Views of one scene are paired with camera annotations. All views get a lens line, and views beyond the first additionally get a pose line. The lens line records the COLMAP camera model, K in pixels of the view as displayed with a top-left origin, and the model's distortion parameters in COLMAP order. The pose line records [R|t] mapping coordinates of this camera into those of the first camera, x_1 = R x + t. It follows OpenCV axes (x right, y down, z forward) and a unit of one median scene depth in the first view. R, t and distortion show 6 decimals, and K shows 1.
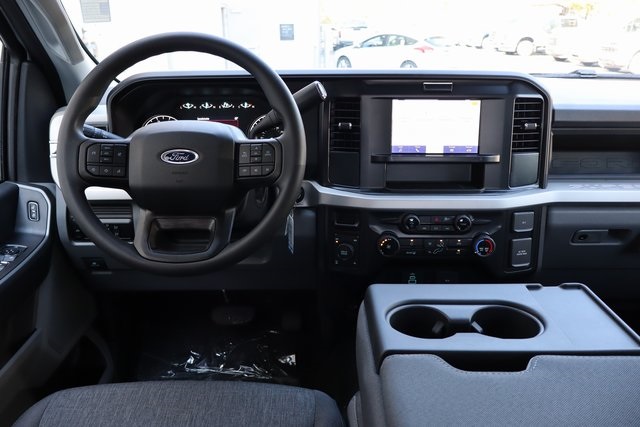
lens RADIAL K [[536.4, 0, 320.0], [0, 536.4, 213.5], [0, 0, 1]] dist [-0.005819, -0.001856]
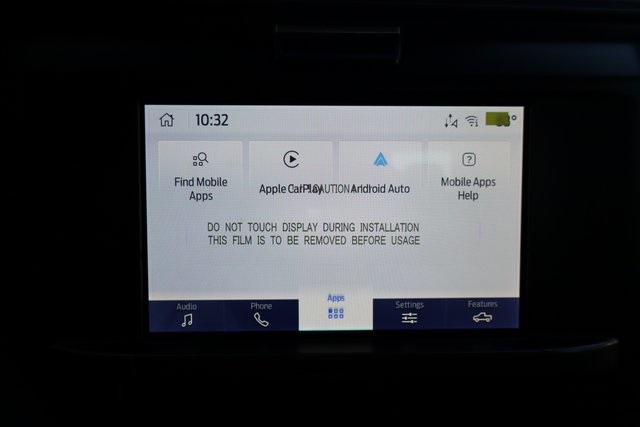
lens RADIAL K [[536.4, 0, 320.0], [0, 536.4, 213.5], [0, 0, 1]] dist [-0.005819, -0.001856]
pose [[0.998796, -0.005529, 0.048744, 0.197335], [0.012017, 0.990928, -0.133853, -0.132933], [-0.047562, 0.134278, 0.989802, 0.770052]]
